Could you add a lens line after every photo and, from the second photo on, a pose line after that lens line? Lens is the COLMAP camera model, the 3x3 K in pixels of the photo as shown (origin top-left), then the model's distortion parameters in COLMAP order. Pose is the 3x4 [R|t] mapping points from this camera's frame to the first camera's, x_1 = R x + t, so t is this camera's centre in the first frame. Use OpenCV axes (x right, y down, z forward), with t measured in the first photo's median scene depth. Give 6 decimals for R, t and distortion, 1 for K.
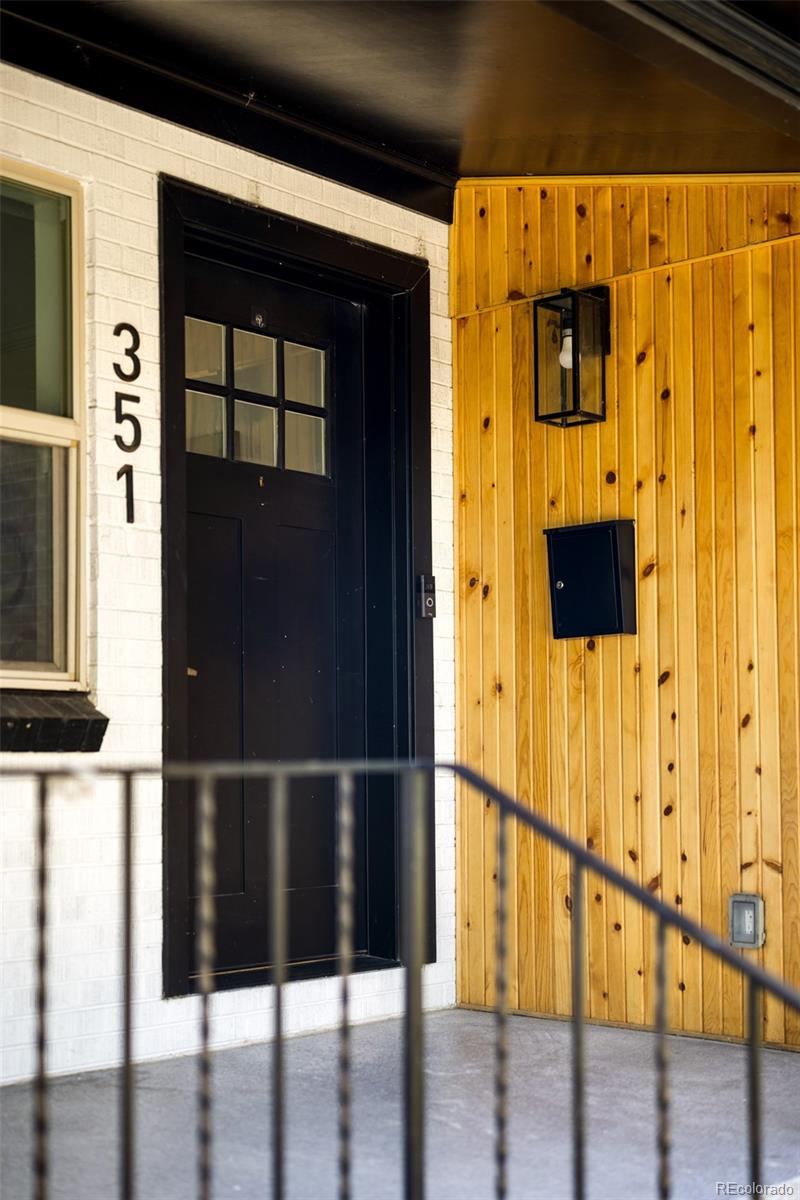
lens RADIAL K [[1710.3, 0, 399.9], [0, 1710.3, 602.5], [0, 0, 1]] dist [0.054748, 0.000000]
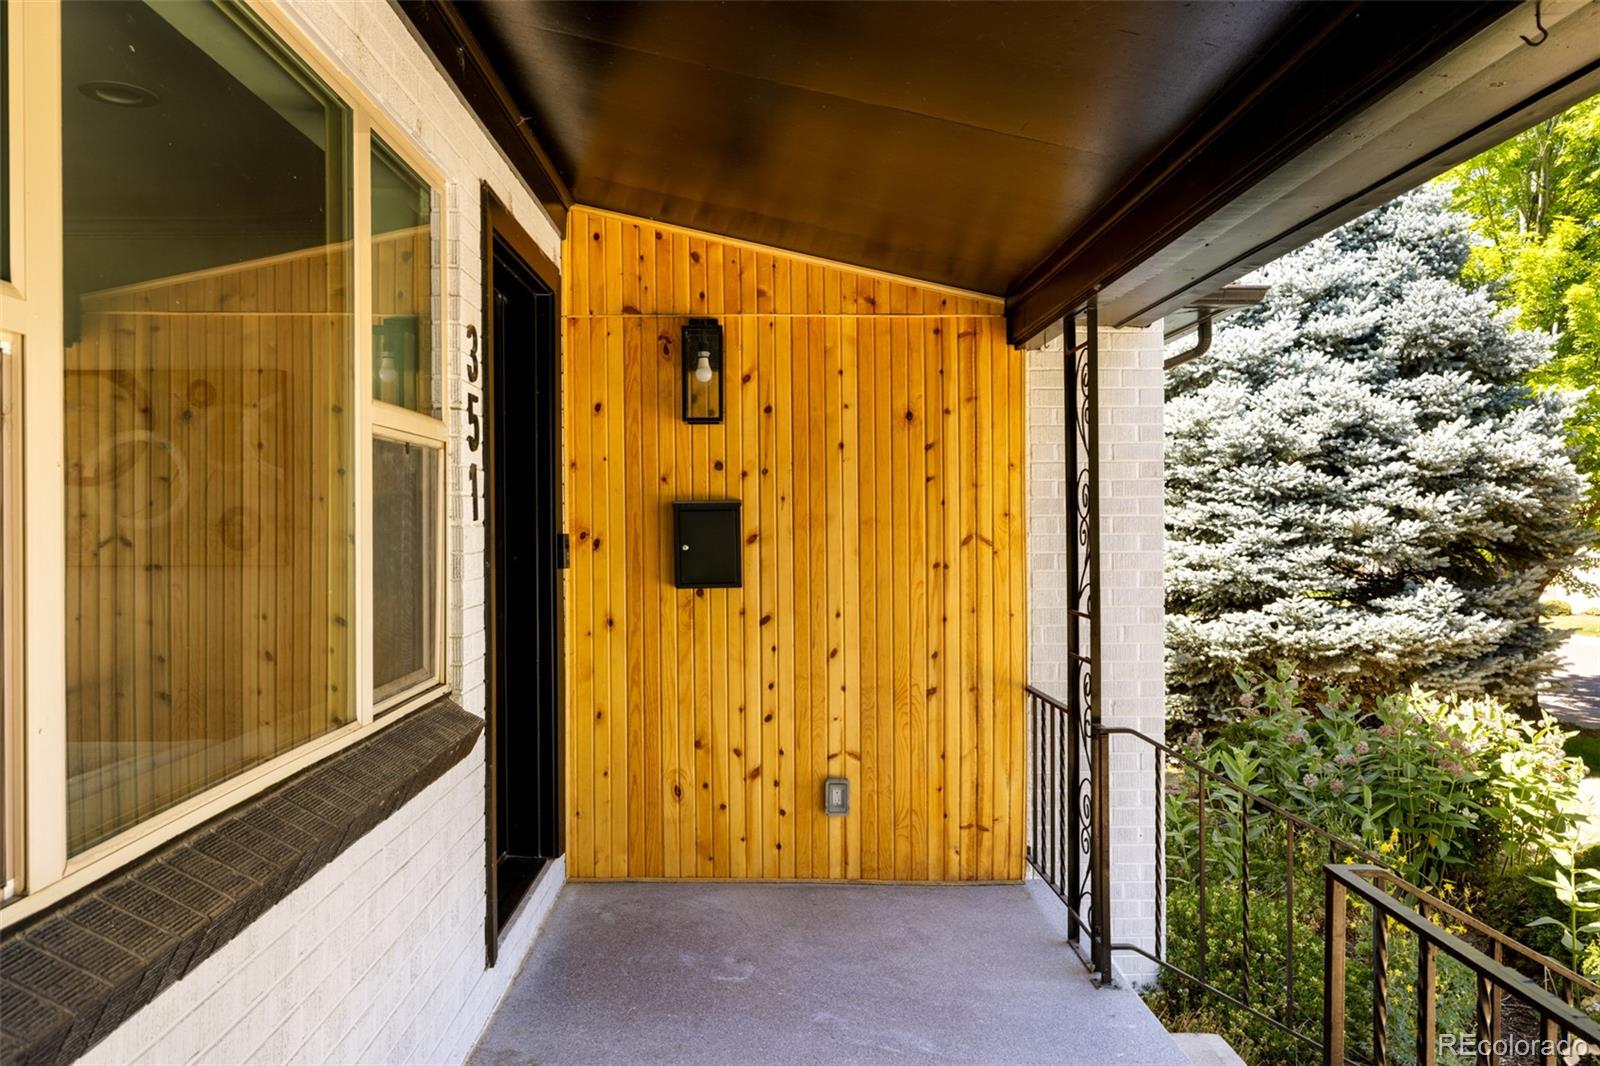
lens RADIAL K [[1090.0, 0, 779.0], [0, 1090.0, 465.4], [0, 0, 1]] dist [-0.006117, 0.000026]
pose [[0.751413, 0.038948, 0.658681, -0.404308], [-0.063518, 0.997890, 0.013455, -0.089152], [-0.656767, -0.051948, 0.752302, 0.341590]]
